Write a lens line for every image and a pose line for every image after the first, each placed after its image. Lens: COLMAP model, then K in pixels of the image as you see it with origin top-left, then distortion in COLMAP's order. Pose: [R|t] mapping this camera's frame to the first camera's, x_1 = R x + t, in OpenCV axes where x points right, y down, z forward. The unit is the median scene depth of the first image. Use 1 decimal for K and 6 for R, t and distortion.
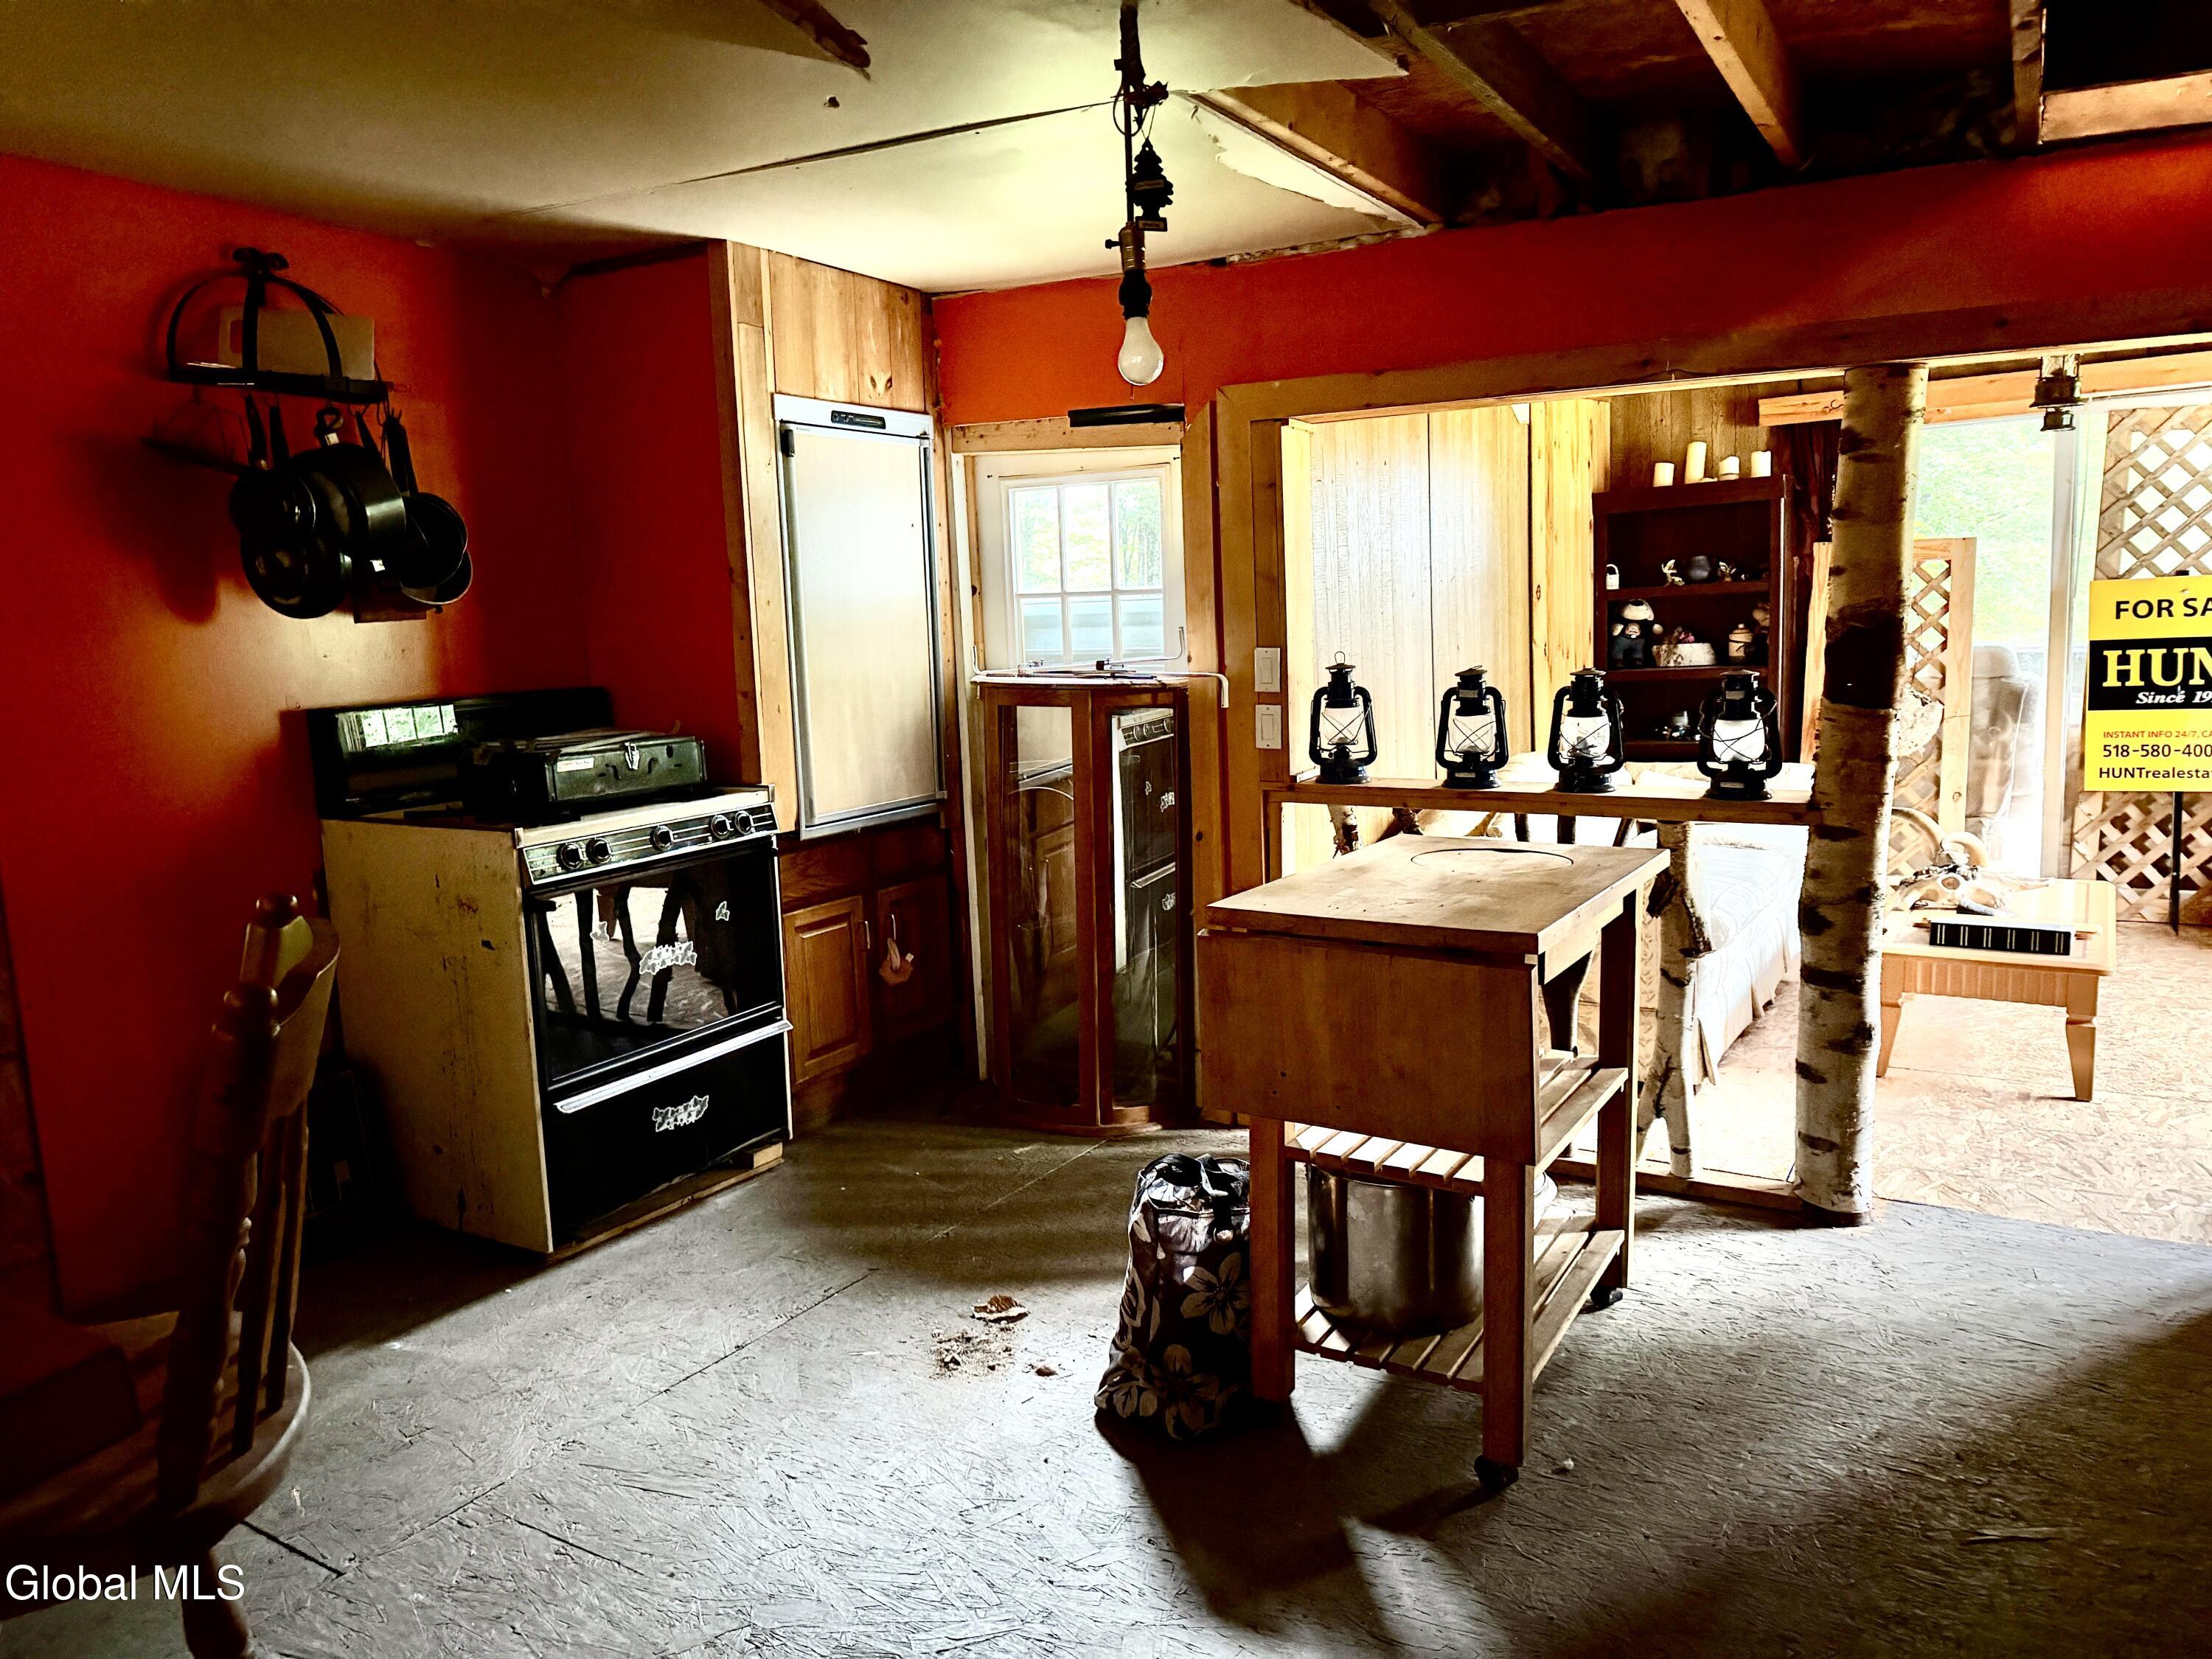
lens RADIAL K [[1545.3, 0, 1106.0], [0, 1545.3, 829.5], [0, 0, 1]] dist [0.007700, -0.053138]
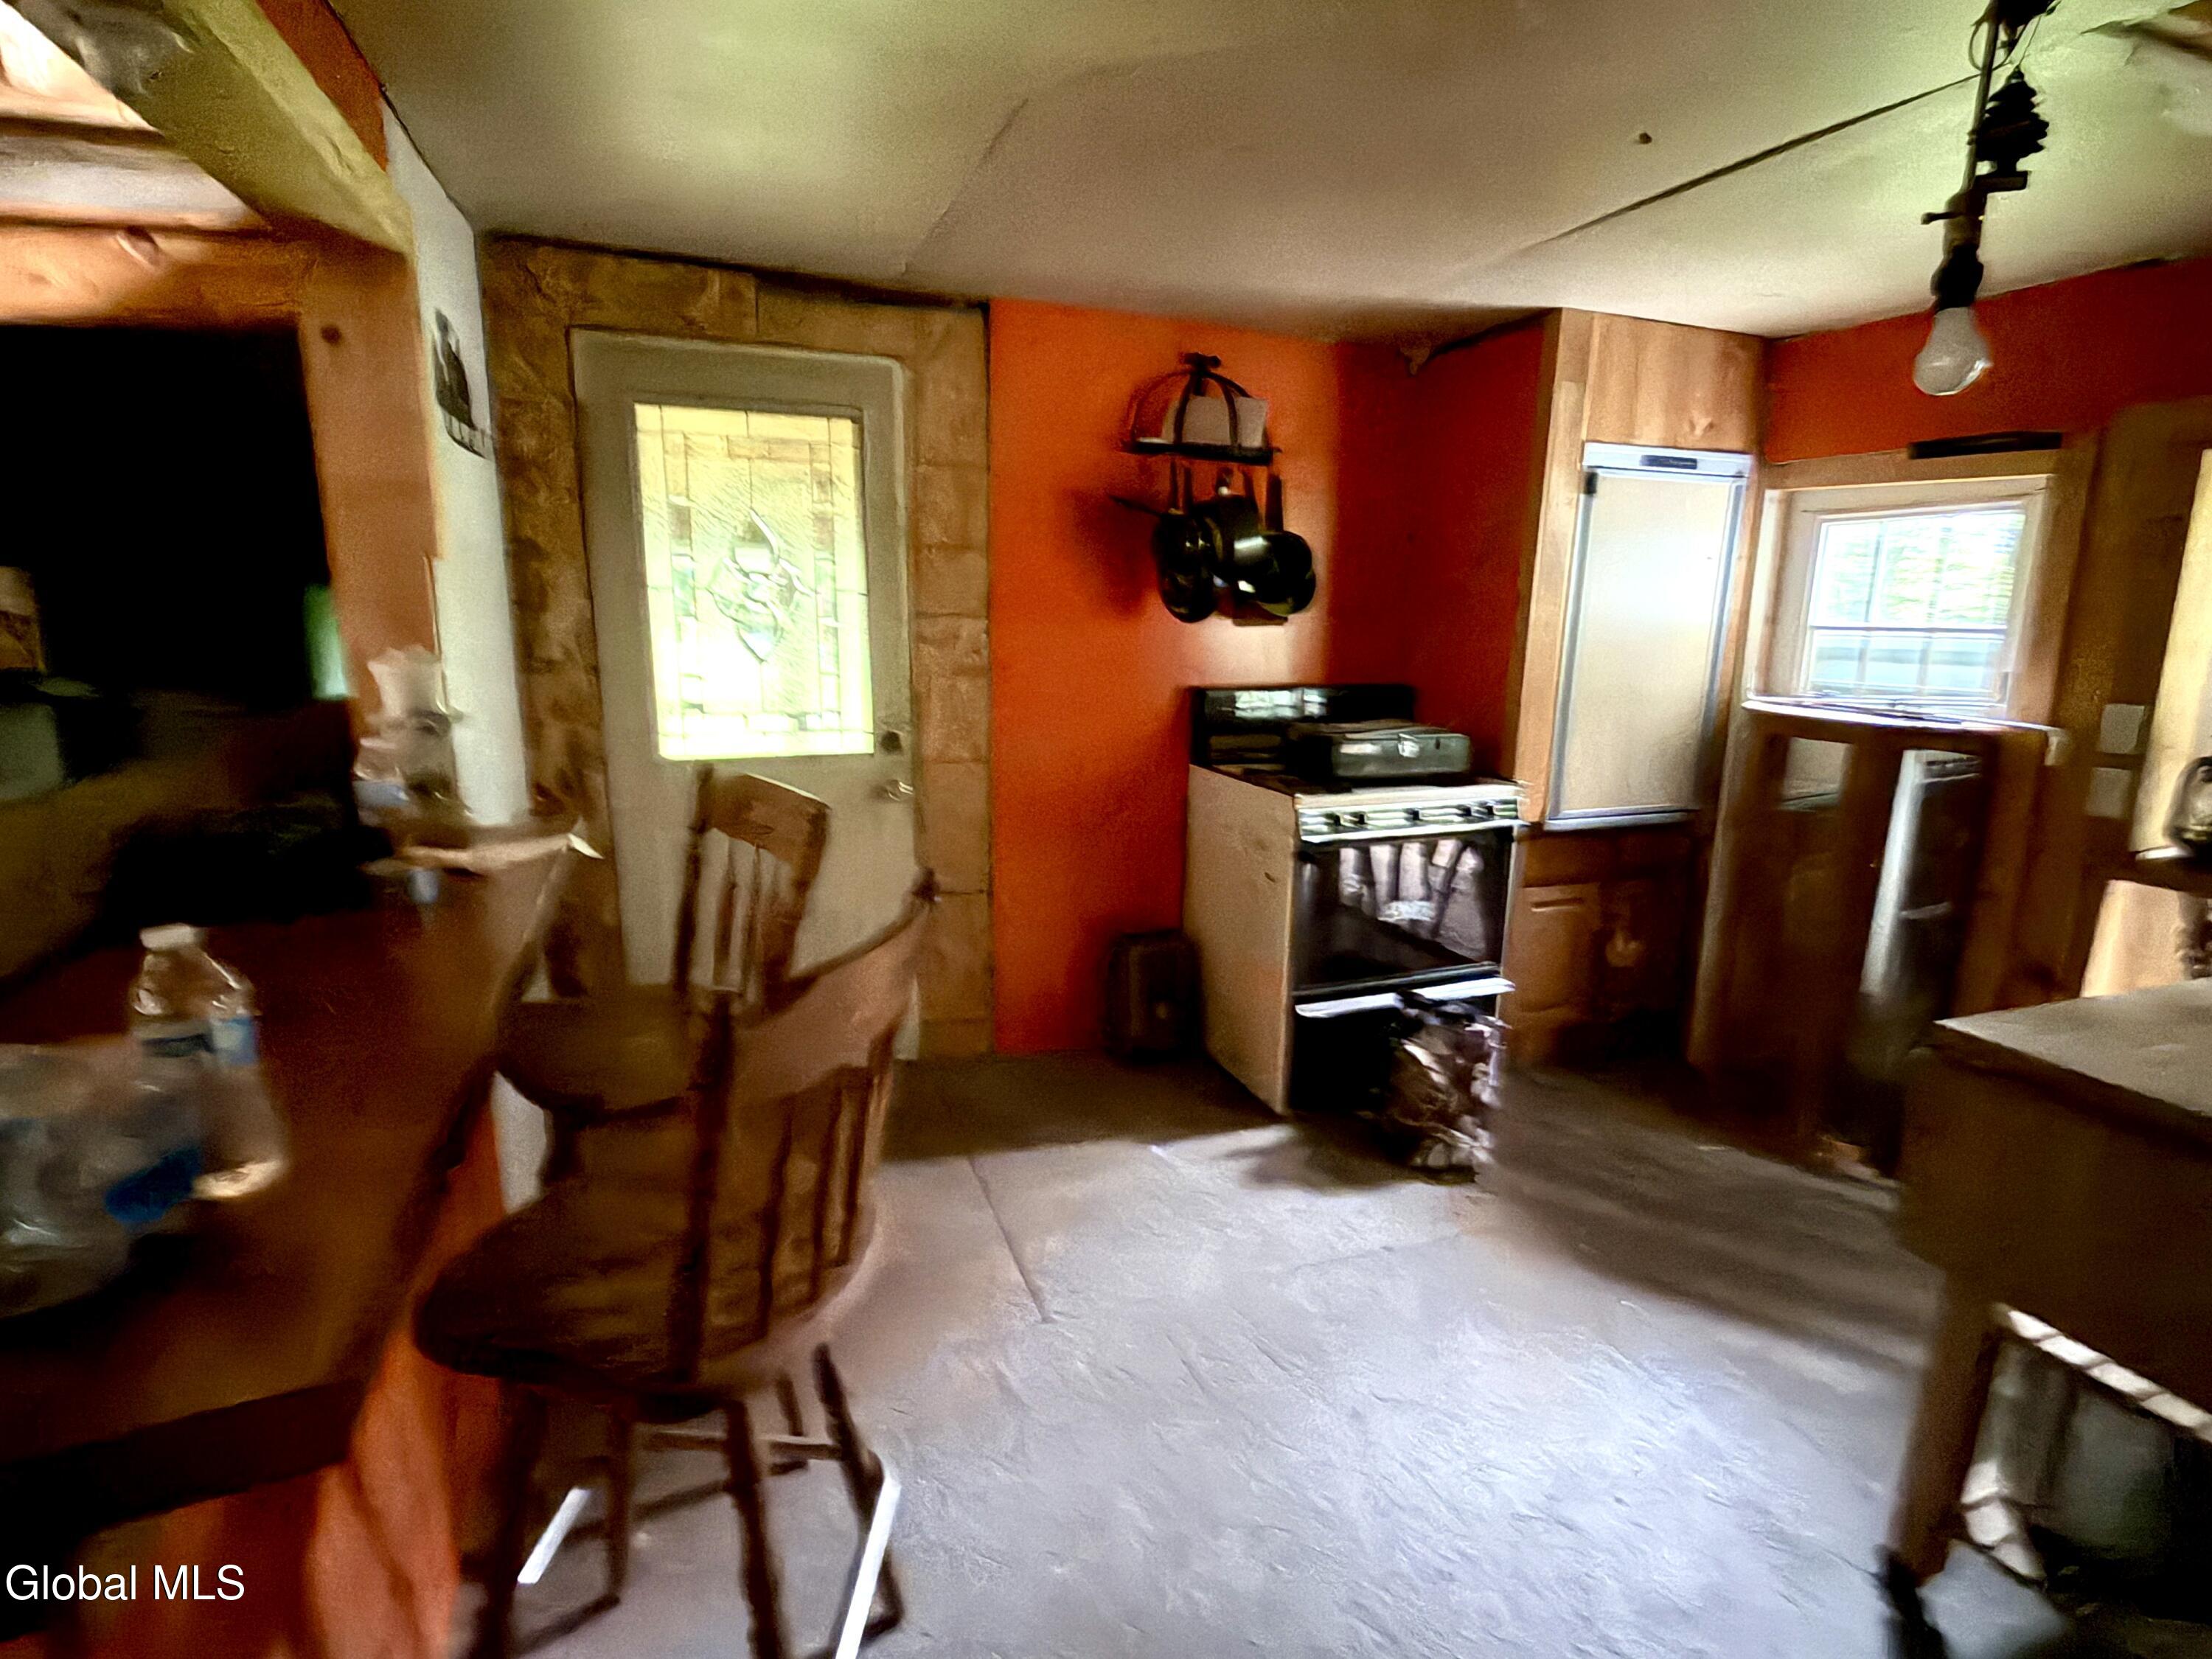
lens RADIAL K [[1061.9, 0, 1106.0], [0, 1061.9, 829.5], [0, 0, 1]] dist [0.000510, -0.000320]
pose [[0.779563, 0.162266, -0.604940, 0.031122], [-0.125010, 0.986734, 0.103580, -0.037302], [0.613722, -0.005123, 0.789506, 0.166564]]
